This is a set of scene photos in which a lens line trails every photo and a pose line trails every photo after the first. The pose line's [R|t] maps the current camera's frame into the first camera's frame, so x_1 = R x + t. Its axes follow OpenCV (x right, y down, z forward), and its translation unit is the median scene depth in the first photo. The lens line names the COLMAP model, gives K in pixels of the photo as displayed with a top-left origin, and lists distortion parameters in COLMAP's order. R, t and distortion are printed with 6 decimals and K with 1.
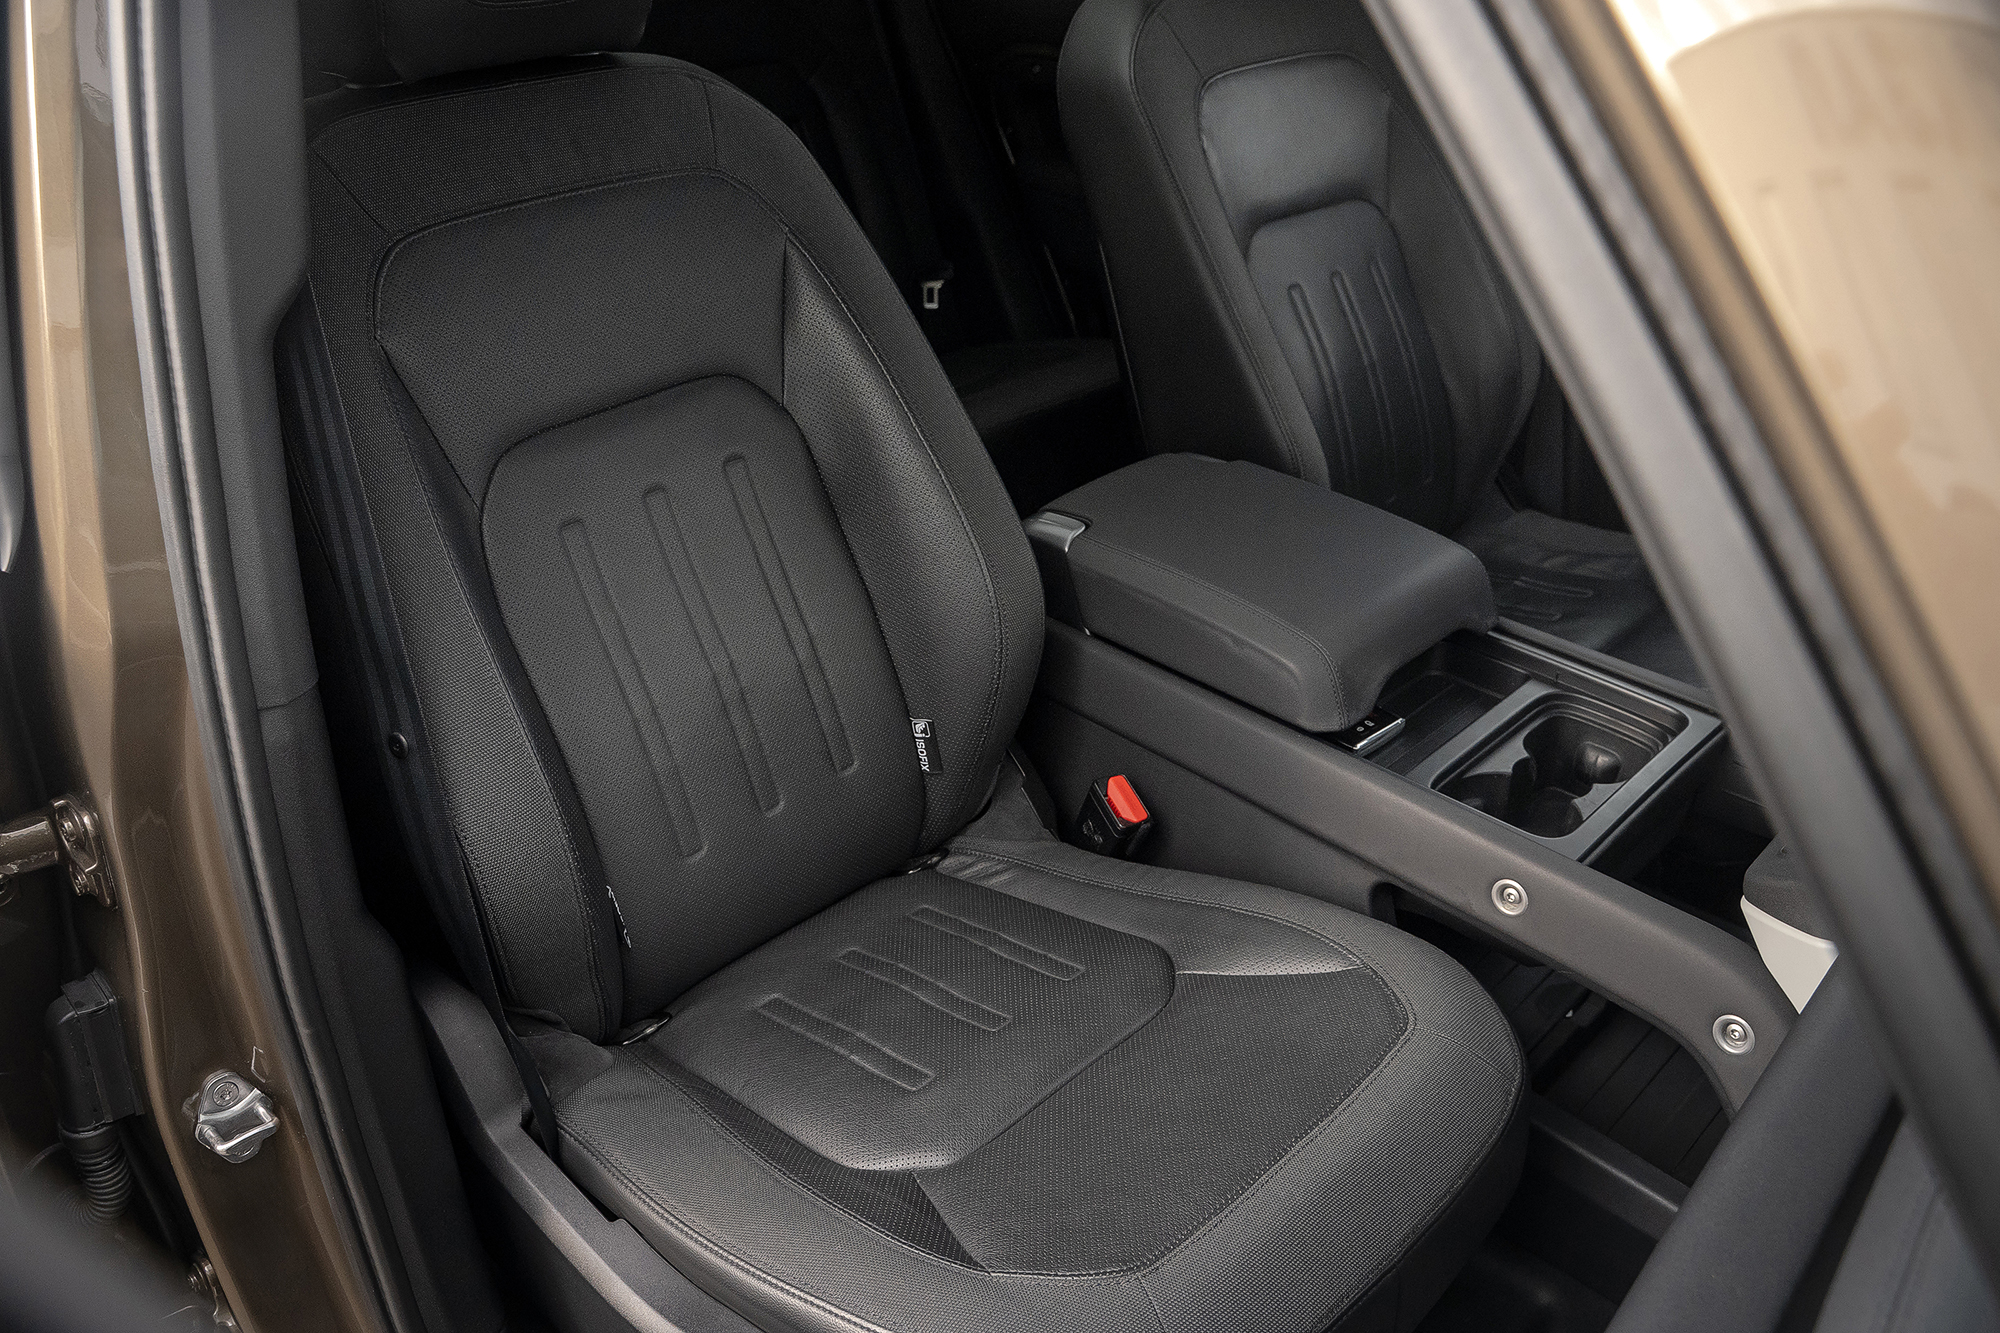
lens RADIAL K [[1635.9, 0, 1000.0], [0, 1635.9, 666.5], [0, 0, 1]] dist [-0.000057, -0.000353]
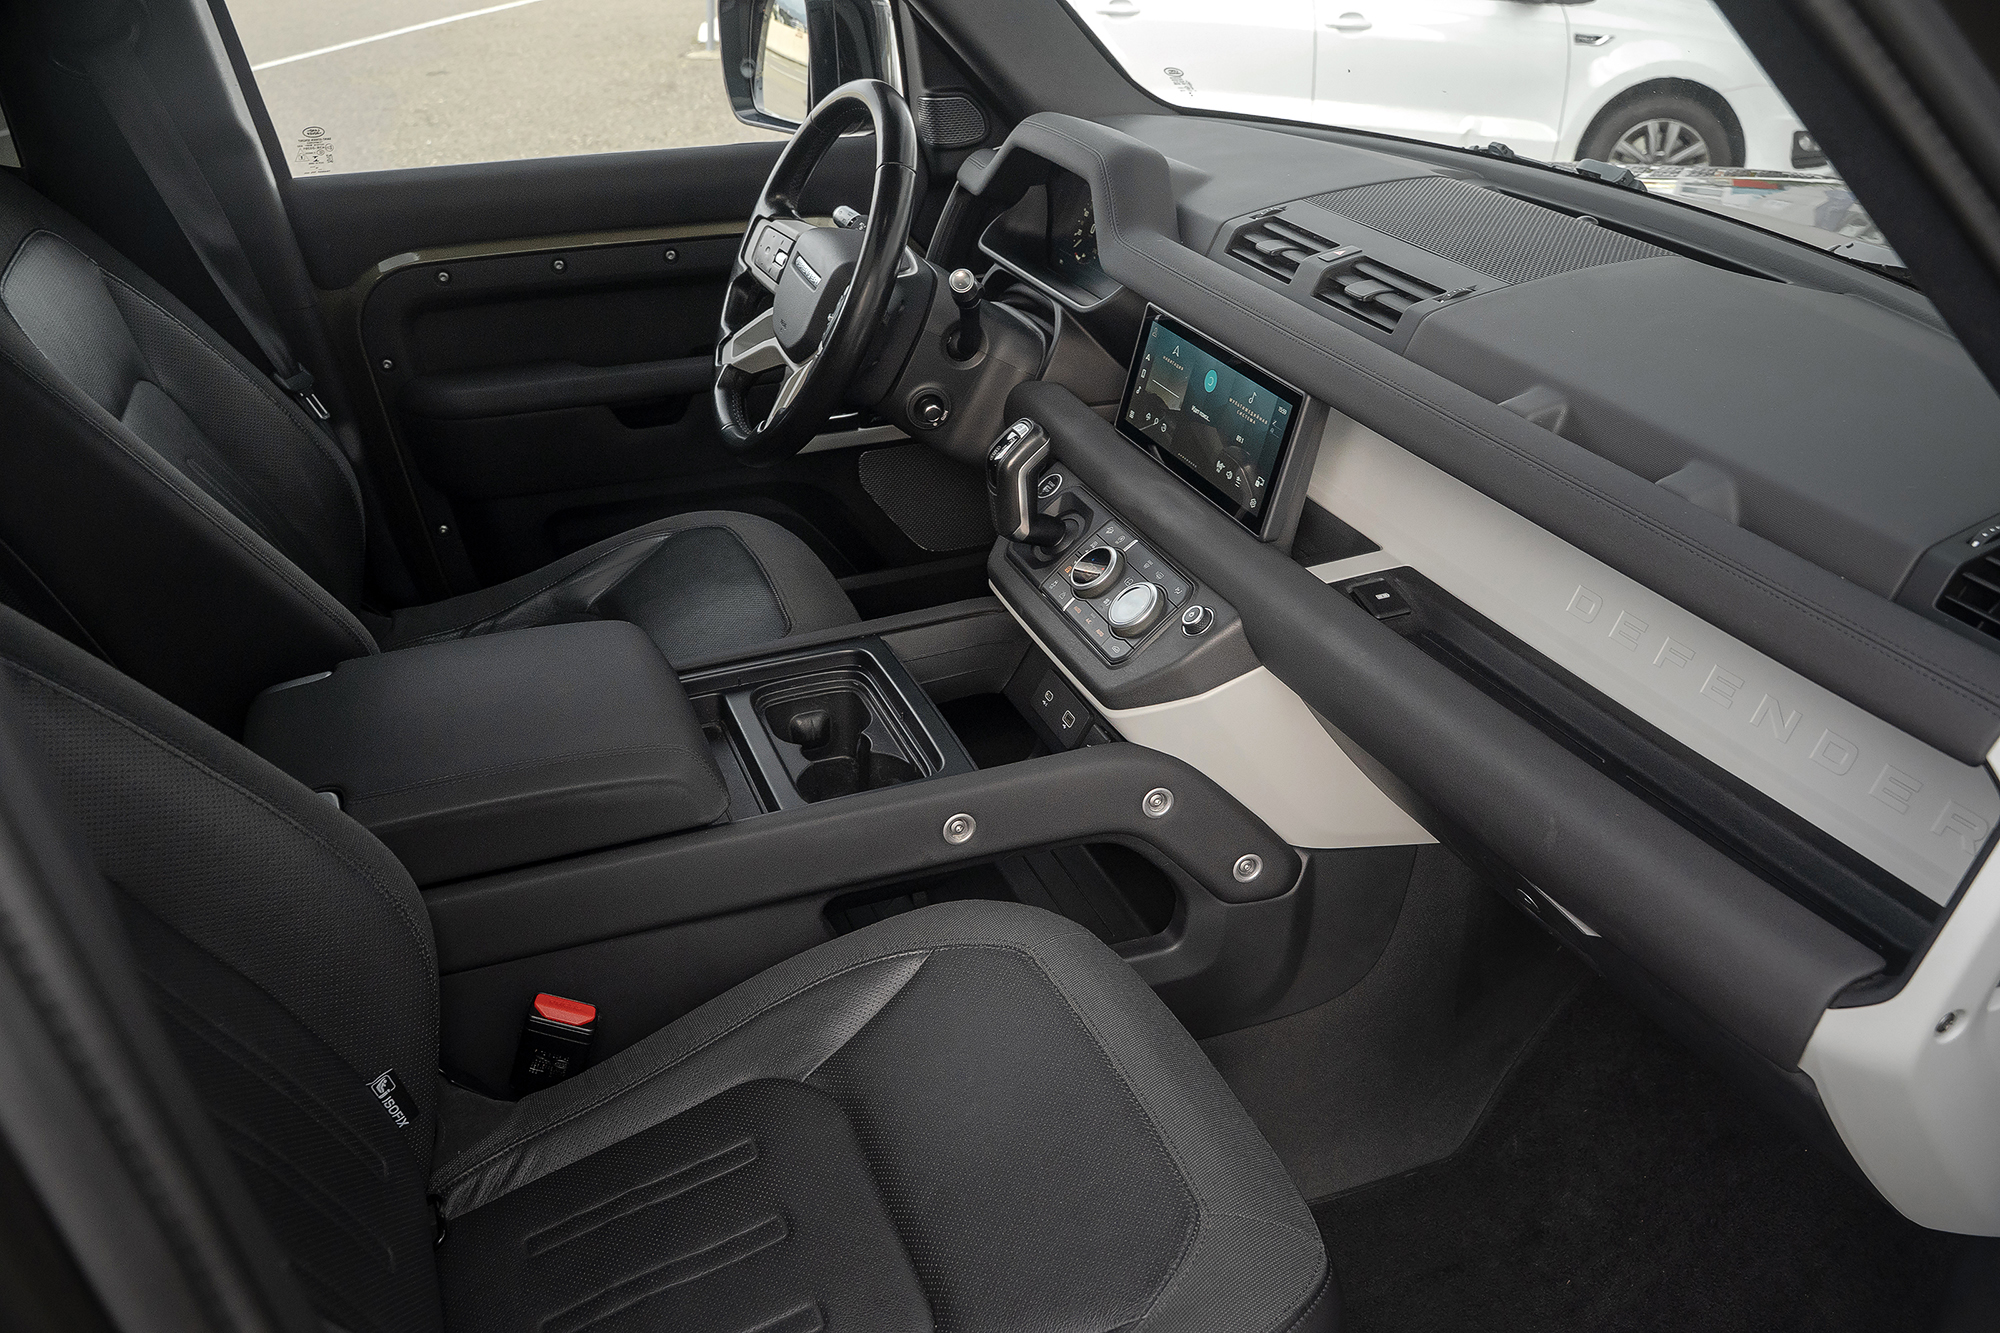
lens RADIAL K [[1635.9, 0, 1000.0], [0, 1635.9, 666.5], [0, 0, 1]] dist [-0.000057, -0.000353]
pose [[0.441333, -0.461333, 0.769673, -0.457922], [0.475474, 0.847643, 0.235428, -0.191602], [-0.761019, 0.262057, 0.593445, 0.225878]]
